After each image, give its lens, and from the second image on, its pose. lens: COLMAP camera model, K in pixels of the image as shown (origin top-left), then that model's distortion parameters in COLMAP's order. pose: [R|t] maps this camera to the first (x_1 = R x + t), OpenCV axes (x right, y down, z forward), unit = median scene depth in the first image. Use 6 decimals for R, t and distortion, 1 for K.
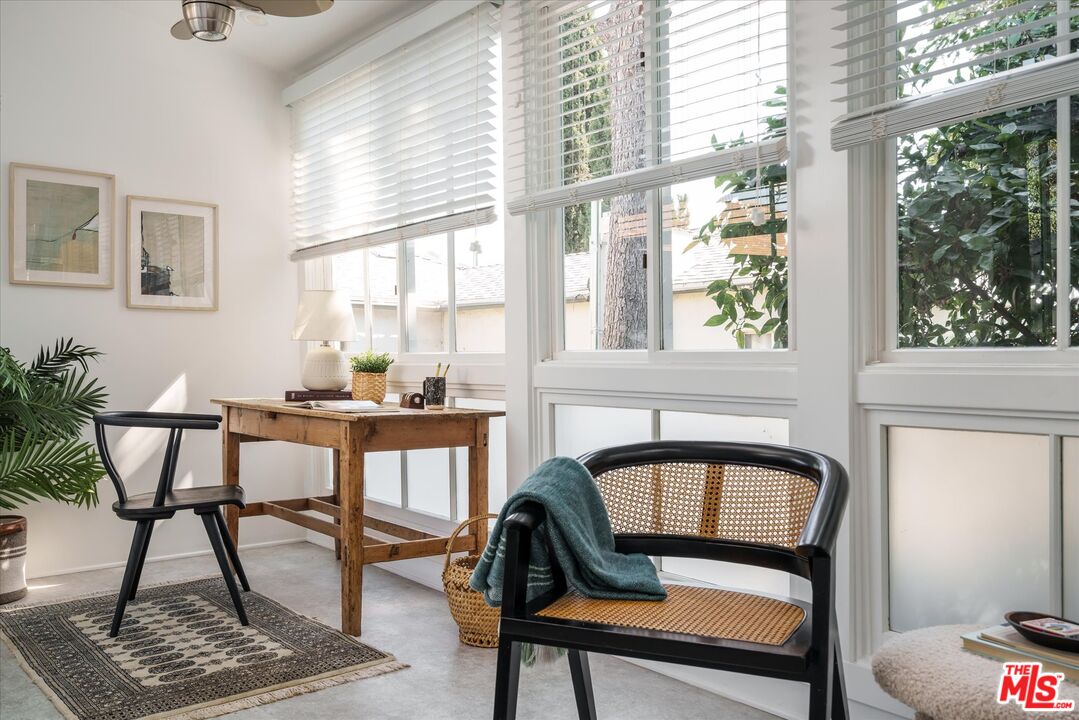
lens RADIAL K [[956.0, 0, 542.0], [0, 956.0, 360.5], [0, 0, 1]] dist [0.004063, -0.002933]
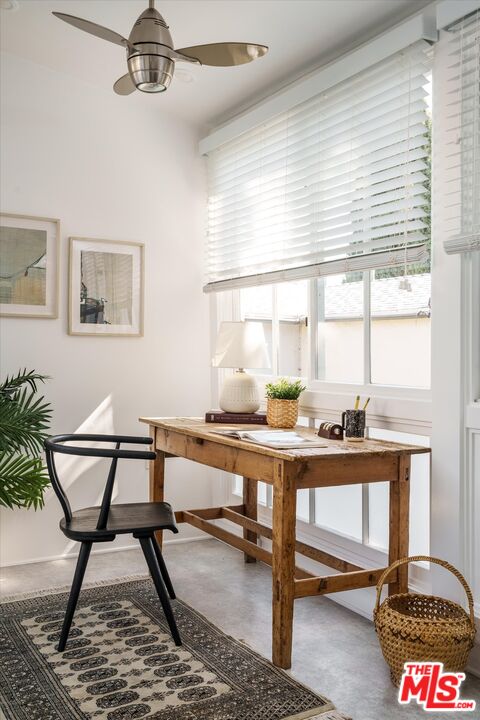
lens RADIAL K [[733.4, 0, 239.2], [0, 733.4, 358.0], [0, 0, 1]] dist [0.000846, 0.000000]
pose [[0.987382, 0.011297, -0.157953, -0.105025], [-0.010443, 0.999926, 0.006234, -0.040163], [0.158012, -0.004506, 0.987427, 0.186457]]
